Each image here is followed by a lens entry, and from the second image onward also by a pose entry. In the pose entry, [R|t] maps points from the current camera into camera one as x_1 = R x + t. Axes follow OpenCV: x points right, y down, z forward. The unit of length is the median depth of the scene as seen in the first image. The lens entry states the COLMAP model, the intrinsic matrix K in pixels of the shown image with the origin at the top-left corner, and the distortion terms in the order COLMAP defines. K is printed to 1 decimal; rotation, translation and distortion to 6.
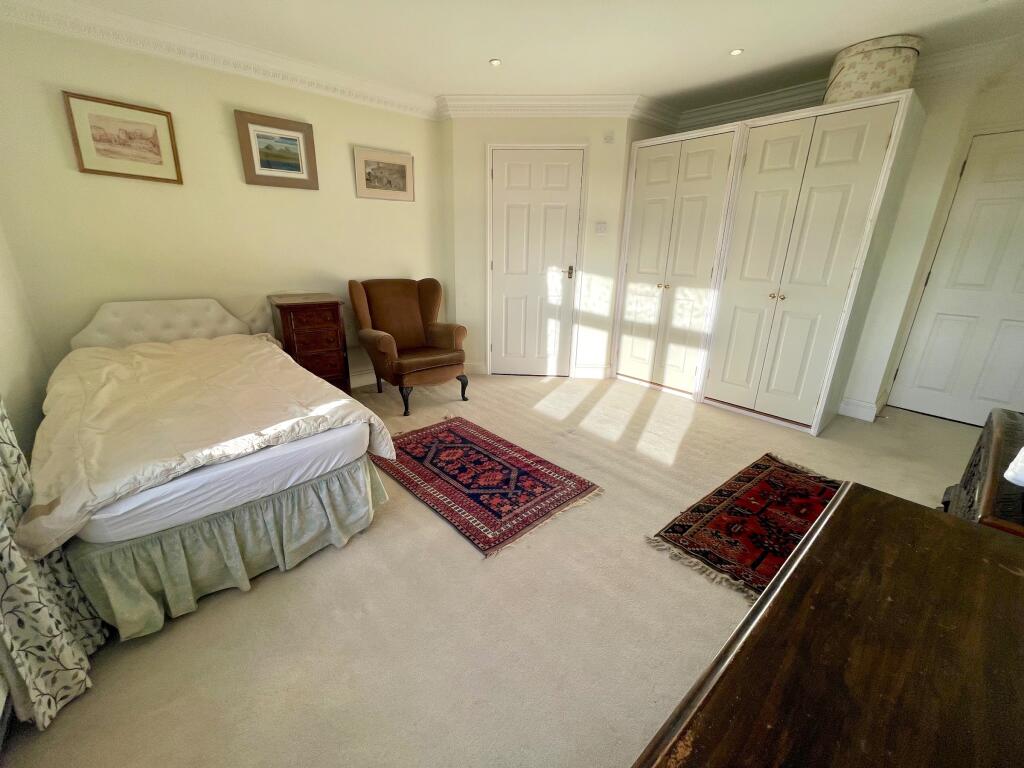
lens RADIAL K [[413.0, 0, 509.9], [0, 413.0, 381.7], [0, 0, 1]] dist [-0.000338, -0.000171]
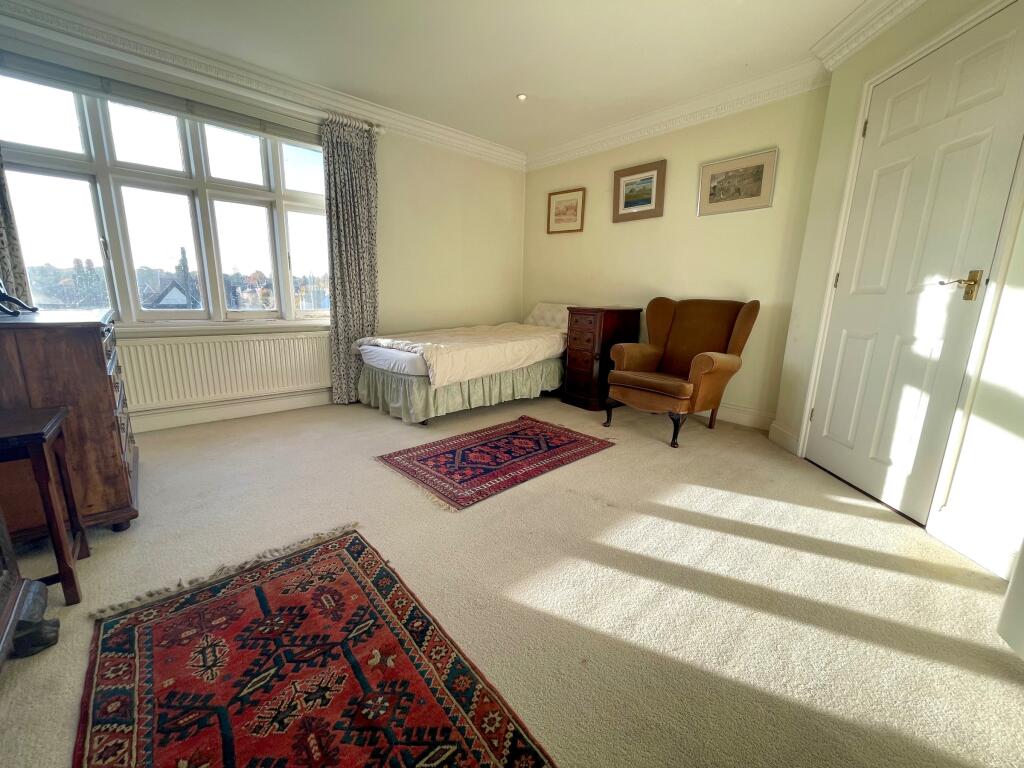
lens RADIAL K [[413.0, 0, 511.2], [0, 413.0, 384.7], [0, 0, 1]] dist [-0.000338, -0.000171]
pose [[0.020619, 0.191318, -0.981312, 0.814089], [-0.335869, 0.925803, 0.173439, -0.124577], [0.941683, 0.326016, 0.083347, 0.798103]]
